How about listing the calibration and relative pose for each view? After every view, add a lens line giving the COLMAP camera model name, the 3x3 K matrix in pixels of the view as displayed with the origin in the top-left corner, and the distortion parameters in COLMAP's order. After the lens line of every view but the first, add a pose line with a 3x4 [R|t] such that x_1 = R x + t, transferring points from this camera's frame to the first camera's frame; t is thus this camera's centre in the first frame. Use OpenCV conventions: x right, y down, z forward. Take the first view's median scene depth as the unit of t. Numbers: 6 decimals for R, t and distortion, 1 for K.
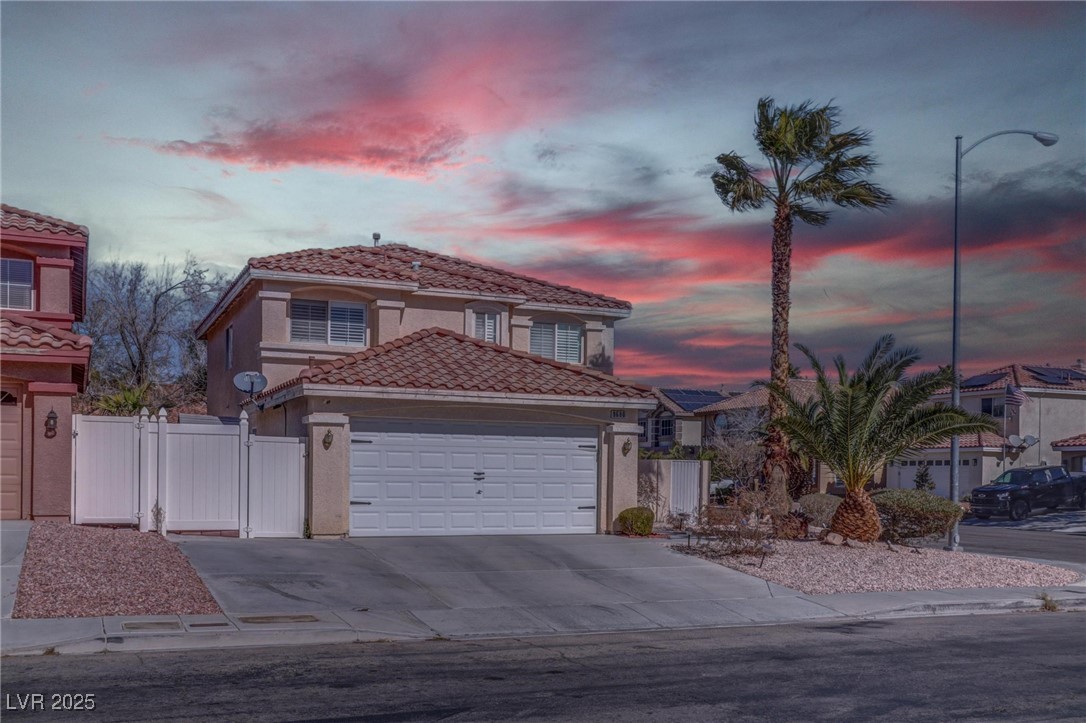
lens RADIAL K [[1046.3, 0, 543.3], [0, 1046.3, 466.2], [0, 0, 1]] dist [0.001656, 0.005312]
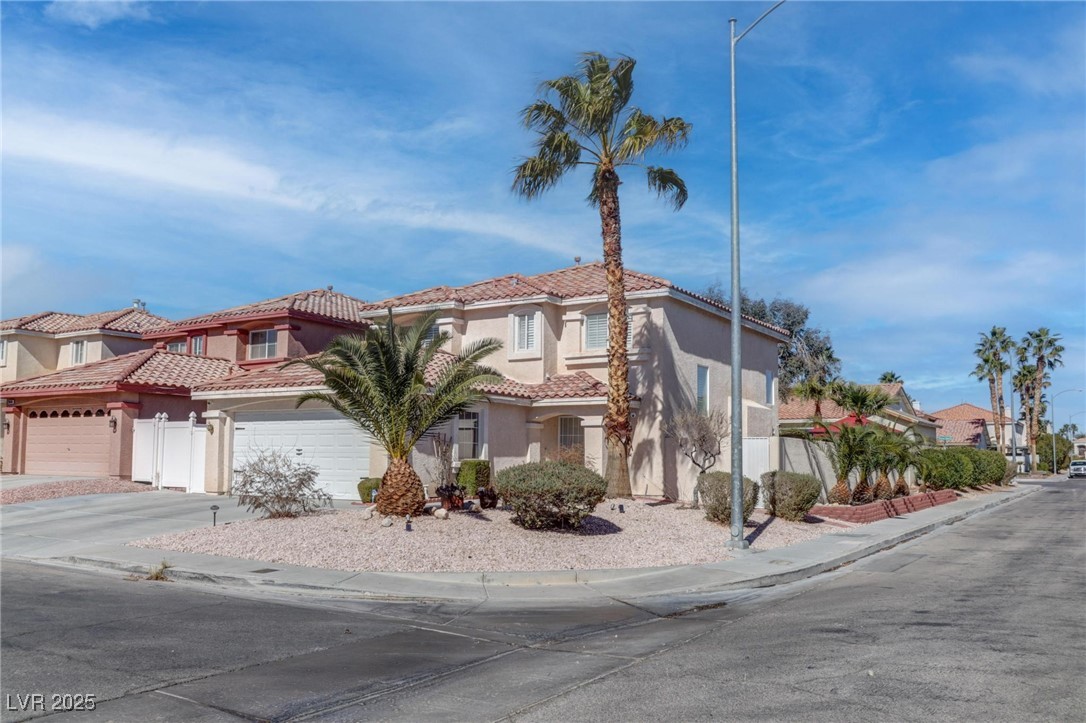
lens RADIAL K [[892.9, 0, 543.0], [0, 892.9, 361.5], [0, 0, 1]] dist [-0.009192, -0.001270]
pose [[0.559100, -0.097590, -0.823337, 1.059484], [0.004721, 0.993407, -0.114543, 0.026874], [0.829087, 0.060154, 0.555874, 0.640529]]
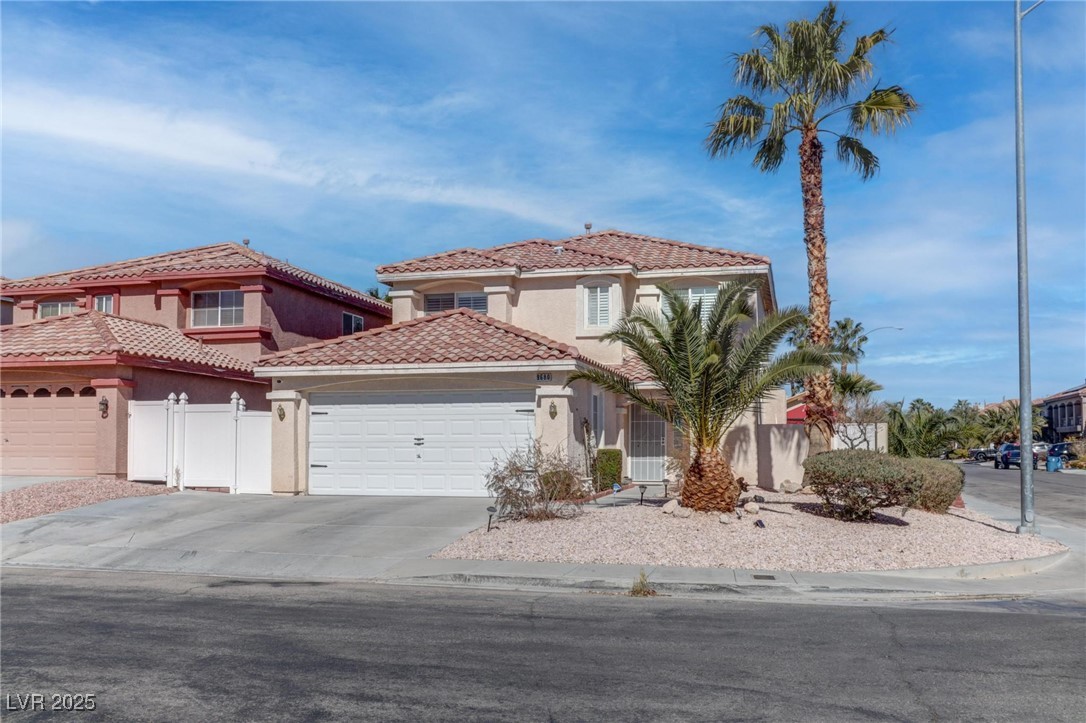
lens RADIAL K [[982.9, 0, 558.6], [0, 982.9, 389.8], [0, 0, 1]] dist [-0.024748, -0.002904]
pose [[0.792807, -0.049619, -0.607449, 0.690678], [0.014959, 0.997964, -0.061994, 0.021808], [0.609289, 0.040063, 0.791936, 0.284641]]
